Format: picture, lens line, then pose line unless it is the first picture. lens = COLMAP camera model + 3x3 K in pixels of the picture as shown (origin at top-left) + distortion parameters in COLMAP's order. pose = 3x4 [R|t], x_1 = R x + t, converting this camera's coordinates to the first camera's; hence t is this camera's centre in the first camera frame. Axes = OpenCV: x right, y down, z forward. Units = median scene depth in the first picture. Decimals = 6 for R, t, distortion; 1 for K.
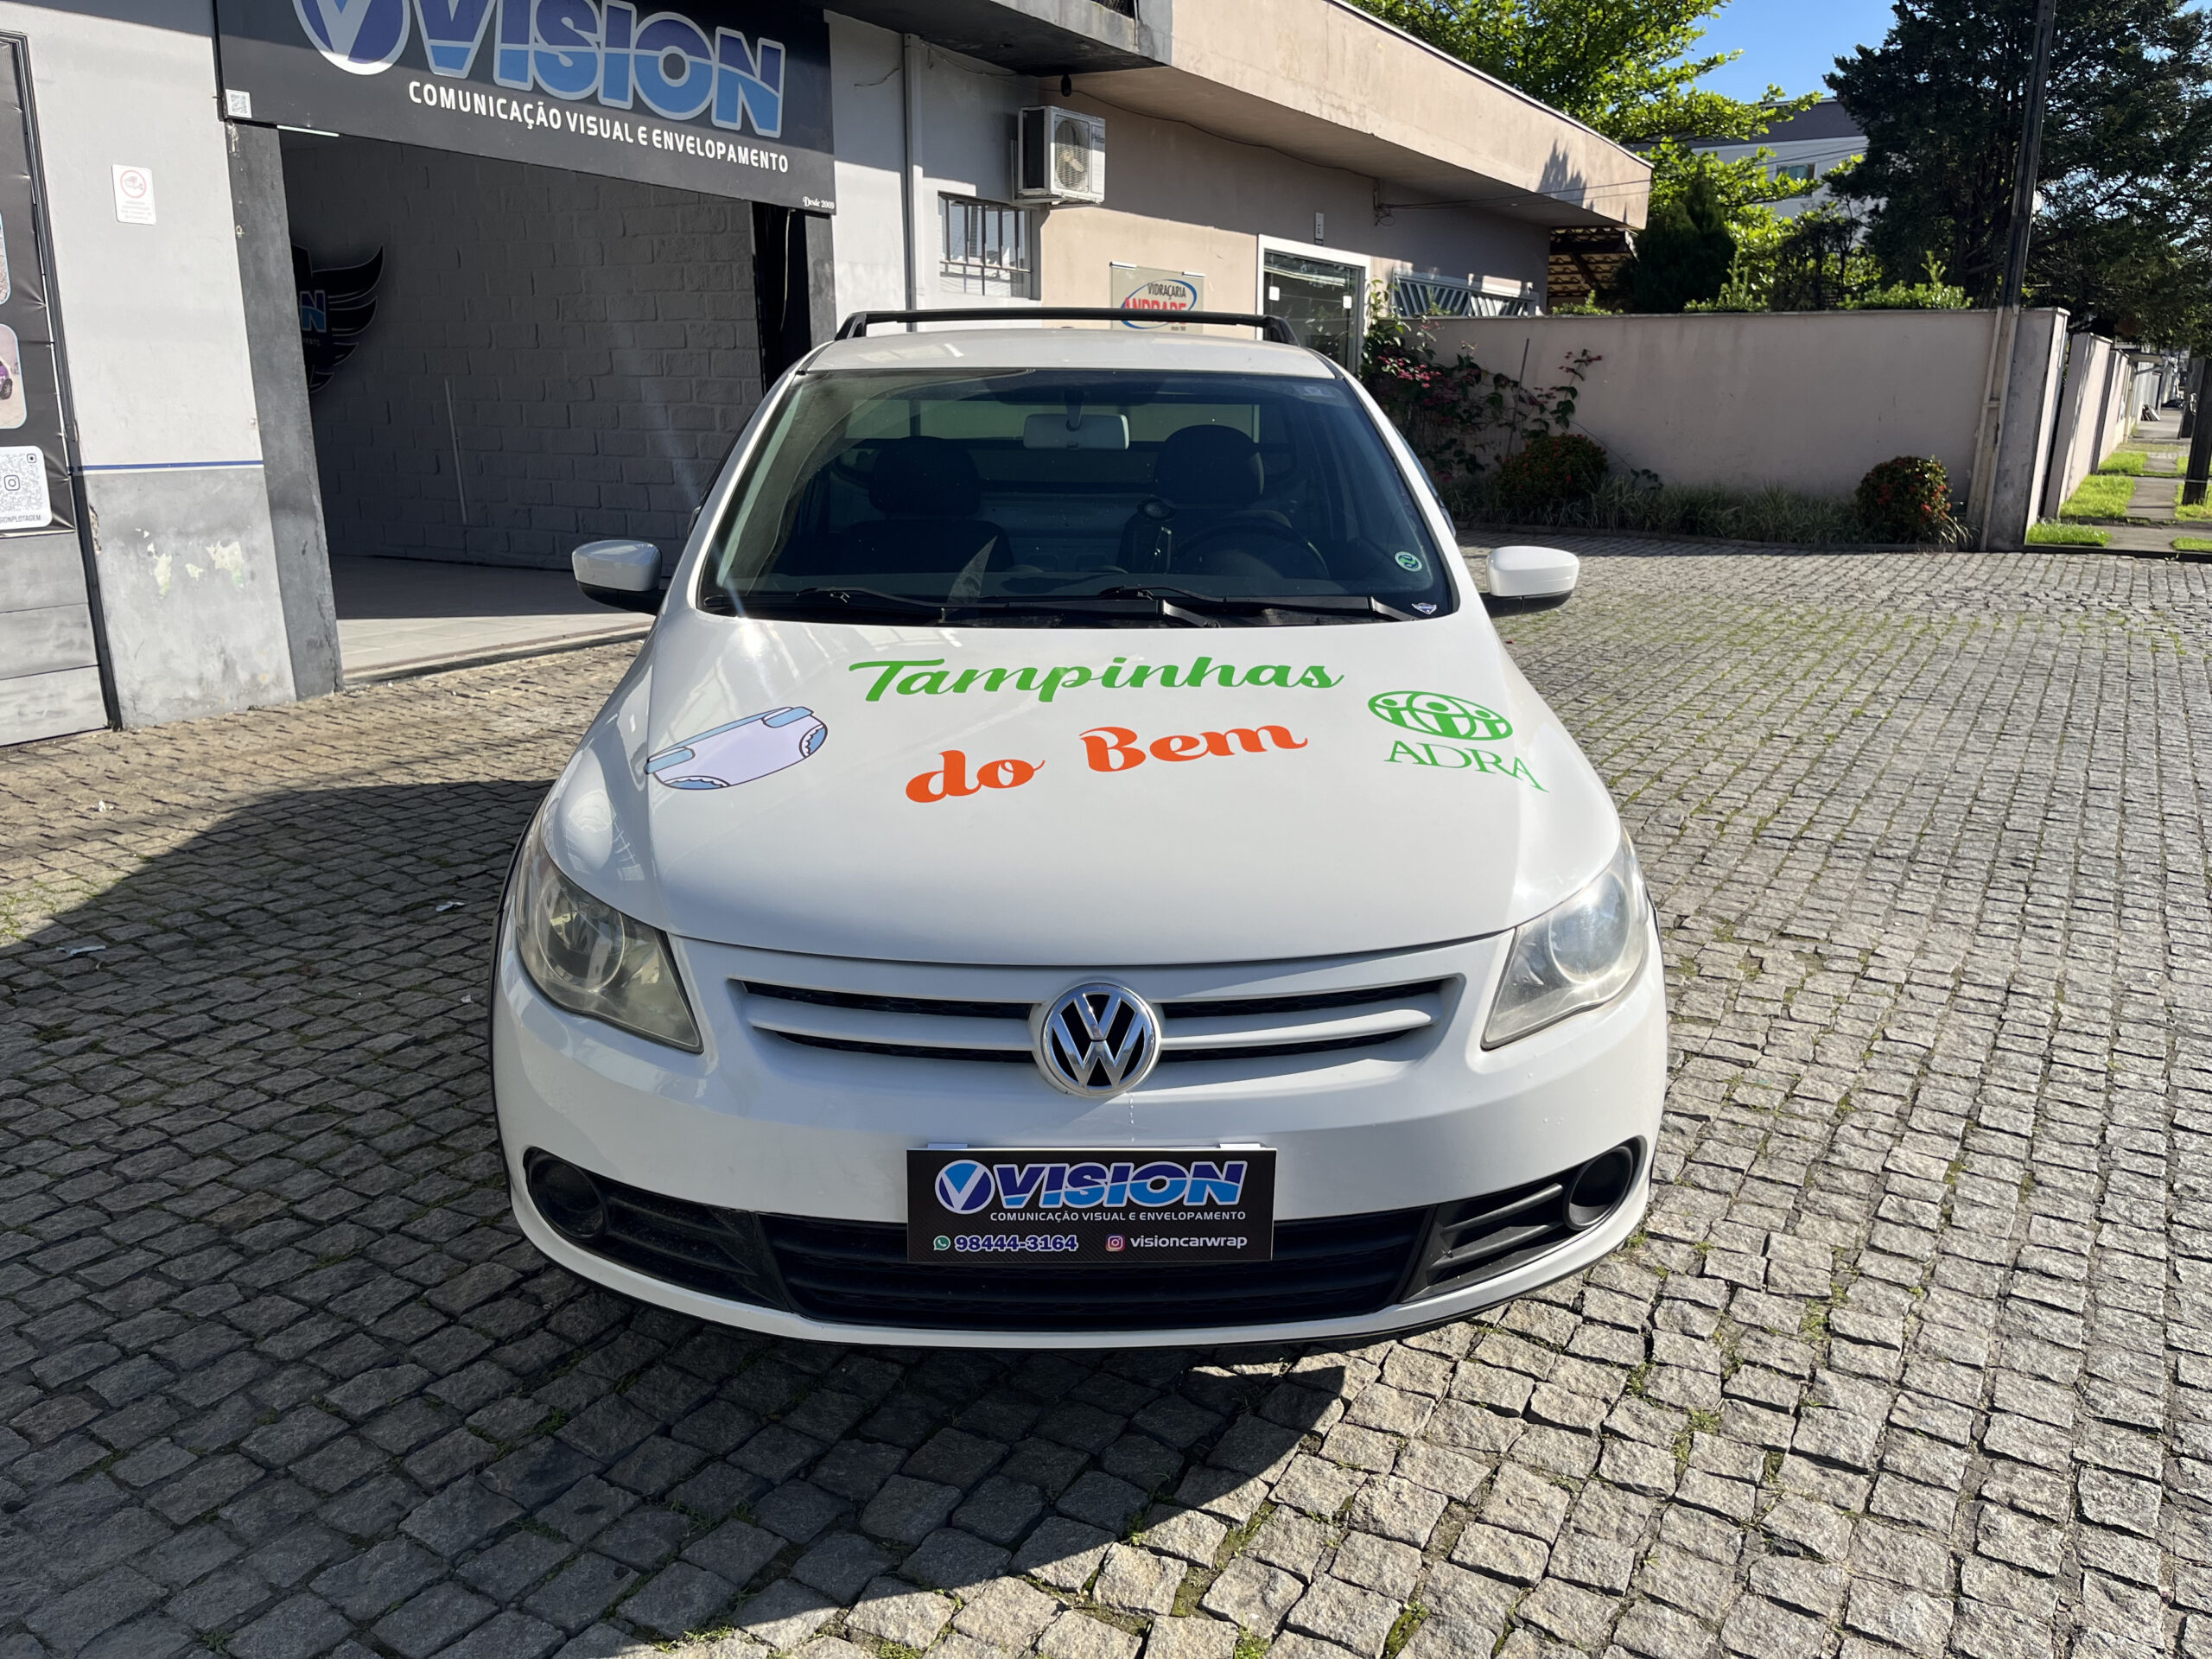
lens RADIAL K [[1729.6, 0, 1106.6], [0, 1729.6, 843.6], [0, 0, 1]] dist [0.003515, -0.001542]
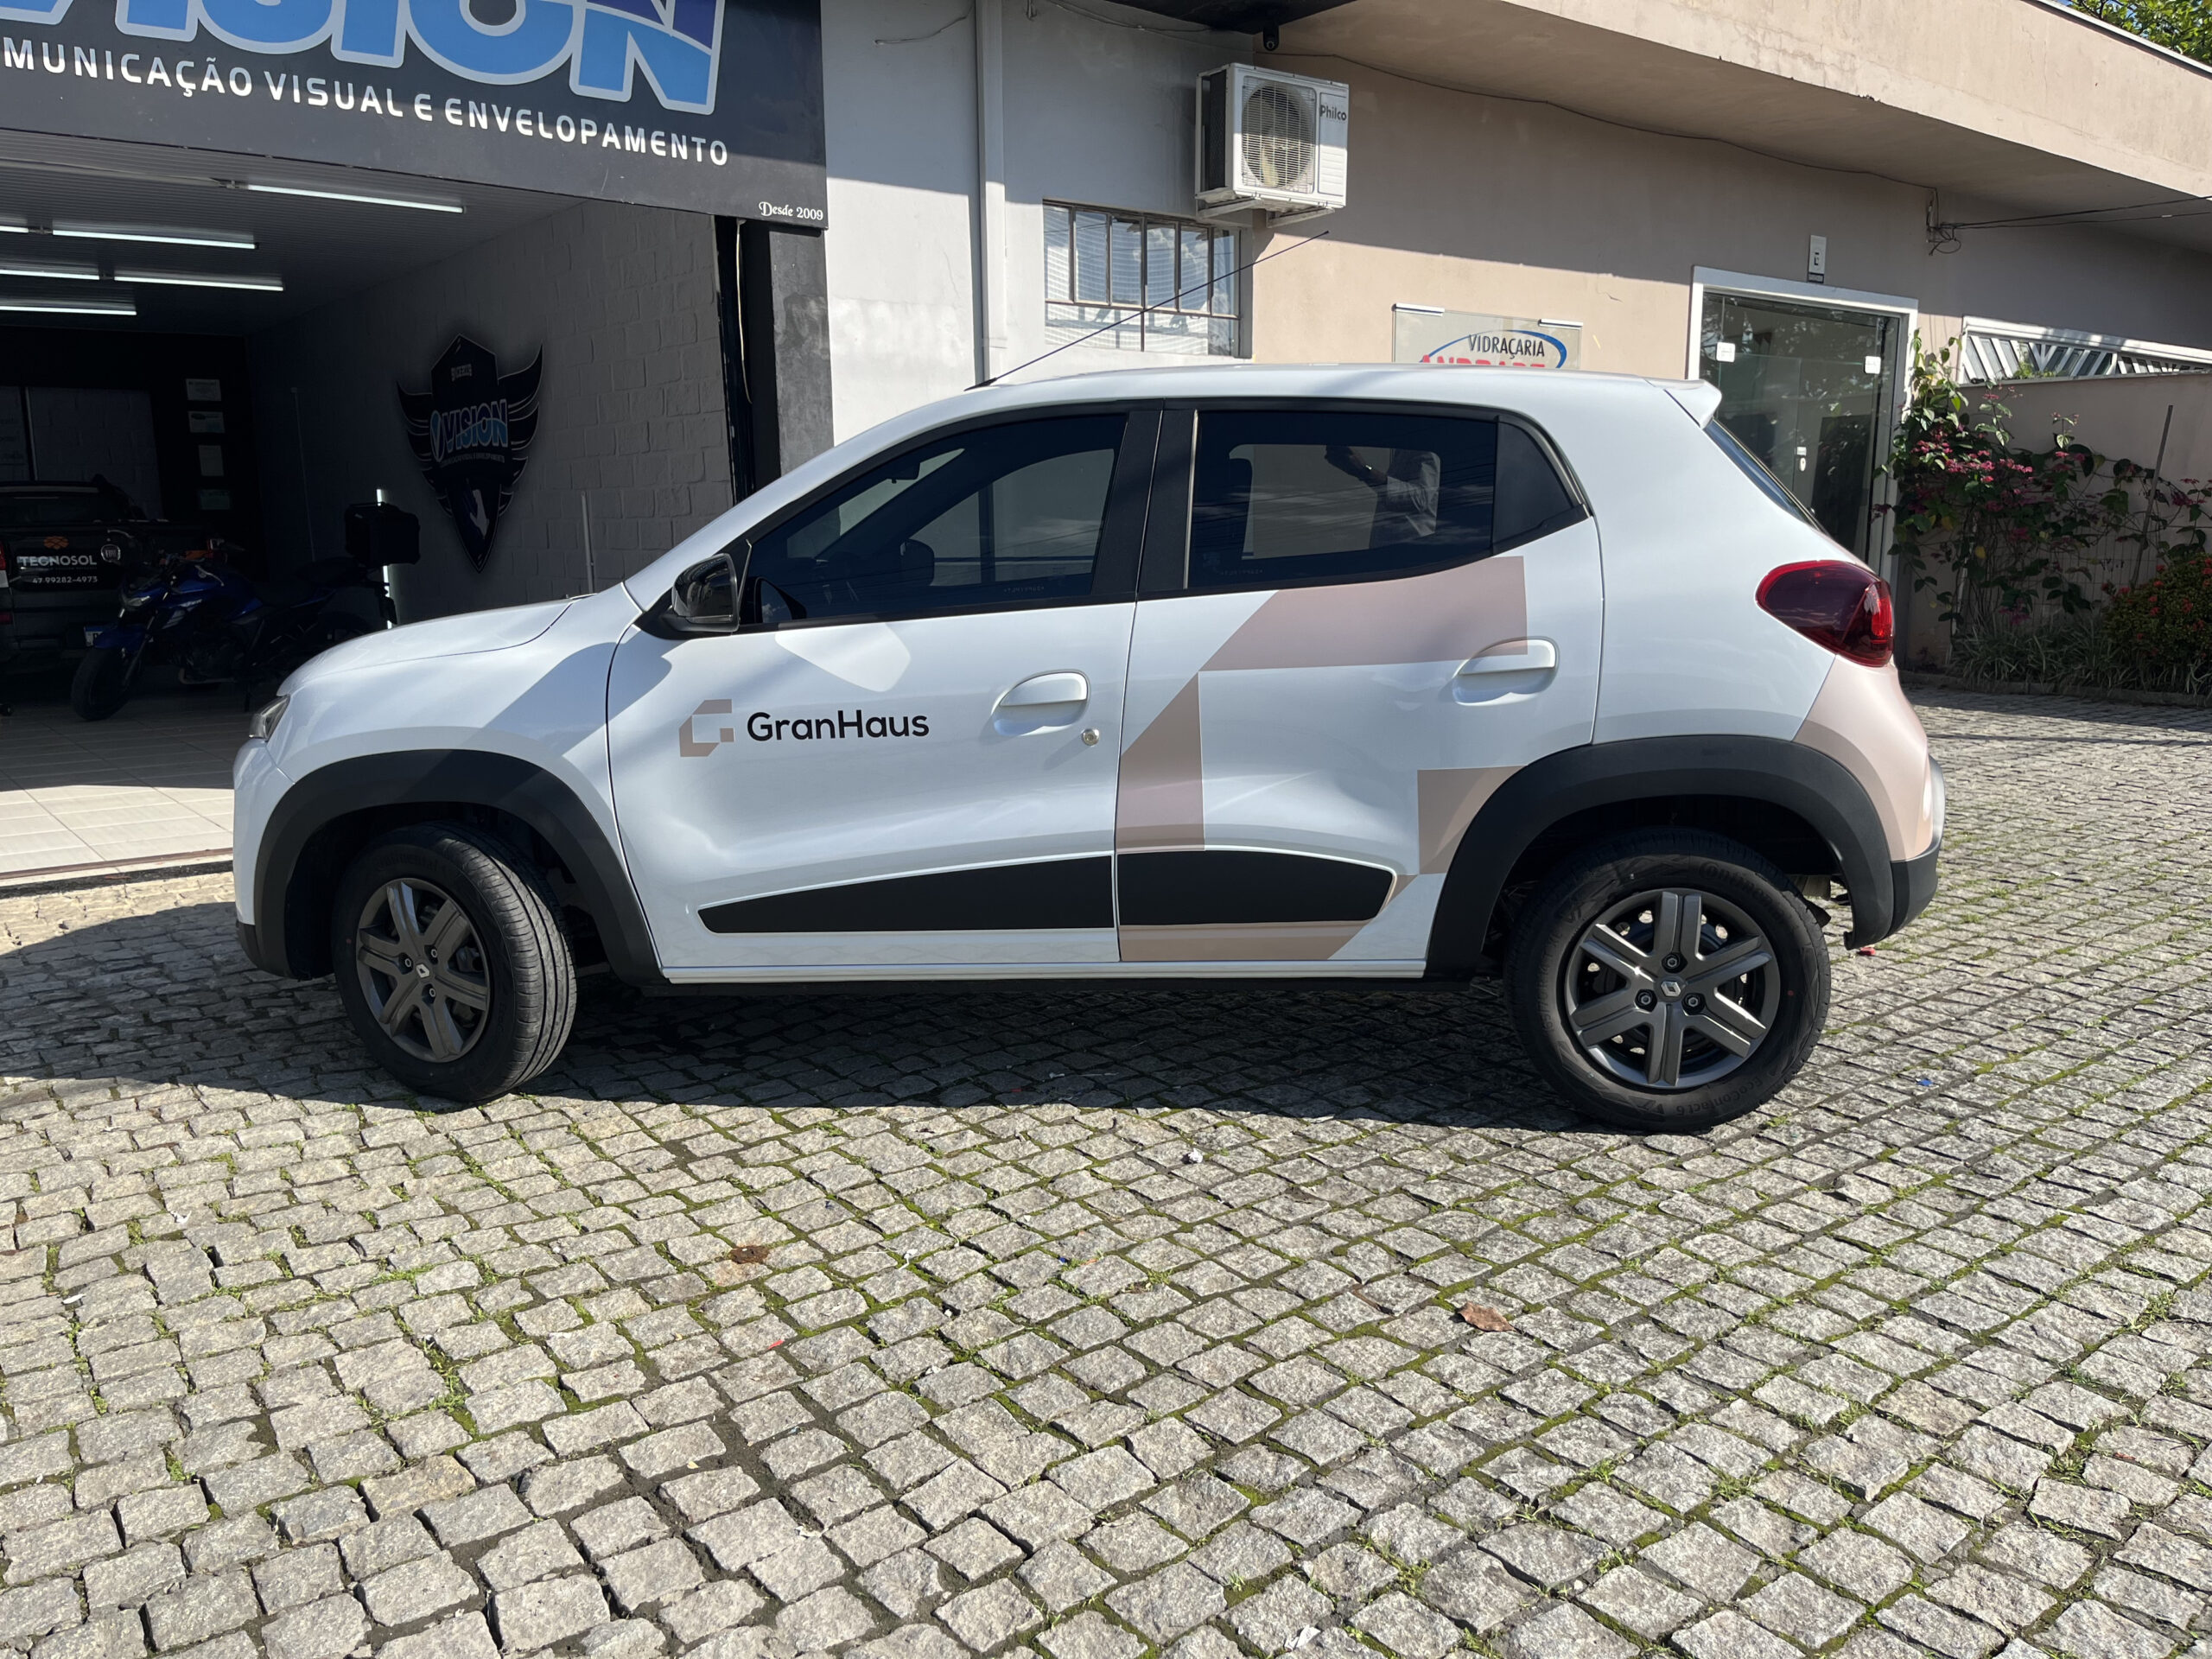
lens RADIAL K [[1654.8, 0, 1106.0], [0, 1654.8, 829.5], [0, 0, 1]] dist [0.060953, -0.092104]
pose [[0.917838, 0.056060, -0.392976, 0.185606], [-0.086677, 0.994392, -0.060589, -0.087881], [0.387376, 0.089673, 0.917550, 0.407492]]
